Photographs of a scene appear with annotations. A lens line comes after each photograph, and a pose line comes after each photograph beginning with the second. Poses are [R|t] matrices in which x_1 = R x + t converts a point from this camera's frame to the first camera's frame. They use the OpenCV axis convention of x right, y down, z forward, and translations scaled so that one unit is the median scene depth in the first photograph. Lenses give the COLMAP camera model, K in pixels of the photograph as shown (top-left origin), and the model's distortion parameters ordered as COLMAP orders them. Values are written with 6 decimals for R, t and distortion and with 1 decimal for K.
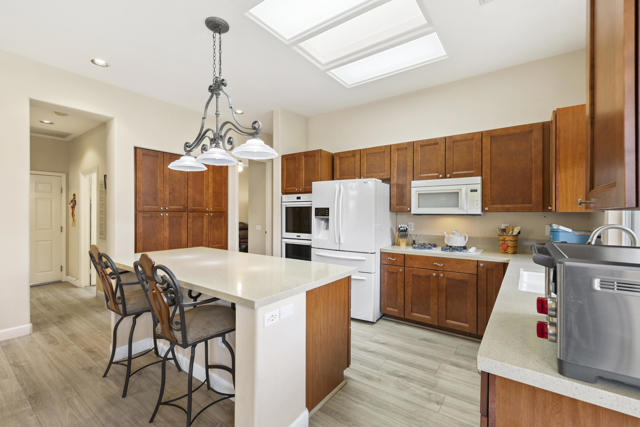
lens RADIAL K [[277.3, 0, 315.4], [0, 277.3, 216.5], [0, 0, 1]] dist [0.000530, 0.000129]
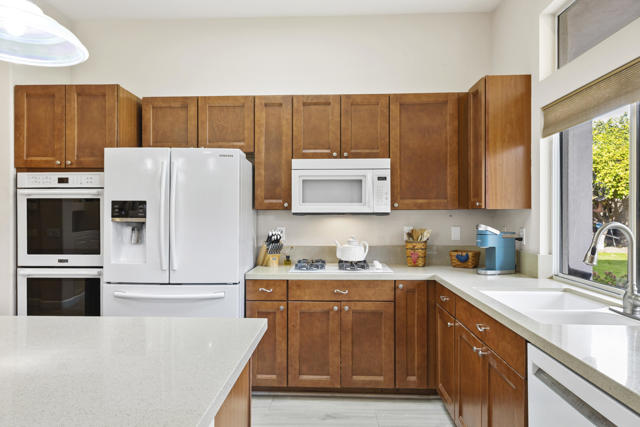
lens RADIAL K [[419.0, 0, 315.6], [0, 419.0, 214.3], [0, 0, 1]] dist [0.004270, -0.000407]
pose [[0.831977, -0.003937, 0.554796, -0.125181], [0.010251, 0.999913, -0.008277, 0.001929], [-0.554716, 0.012573, 0.831945, 0.204374]]
